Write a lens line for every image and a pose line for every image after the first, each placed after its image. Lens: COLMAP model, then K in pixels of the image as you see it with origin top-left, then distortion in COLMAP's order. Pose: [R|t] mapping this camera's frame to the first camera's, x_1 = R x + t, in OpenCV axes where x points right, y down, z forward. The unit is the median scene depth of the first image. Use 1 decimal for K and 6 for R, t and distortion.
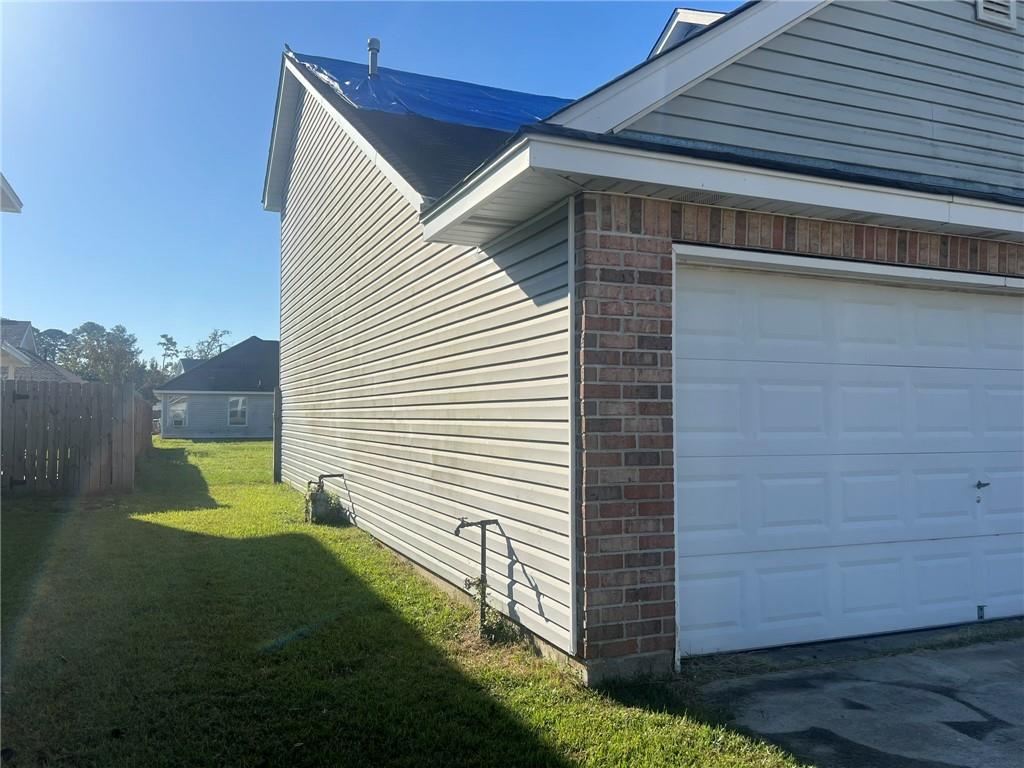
lens RADIAL K [[812.0, 0, 511.8], [0, 812.0, 385.7], [0, 0, 1]] dist [0.034963, 0.001072]
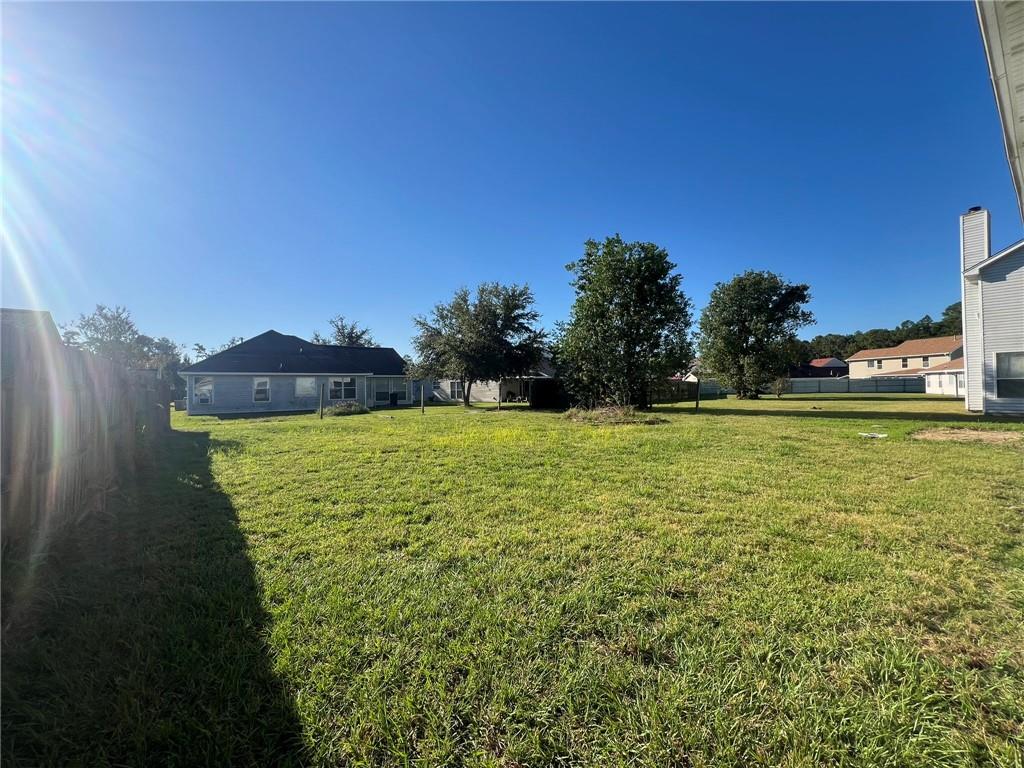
lens RADIAL K [[406.0, 0, 510.2], [0, 406.0, 384.1], [0, 0, 1]] dist [-0.002424, -0.000095]
pose [[0.968334, -0.019111, 0.248926, -0.129055], [0.012447, 0.999521, 0.028318, 0.010697], [-0.249348, -0.024323, 0.968108, 0.330651]]
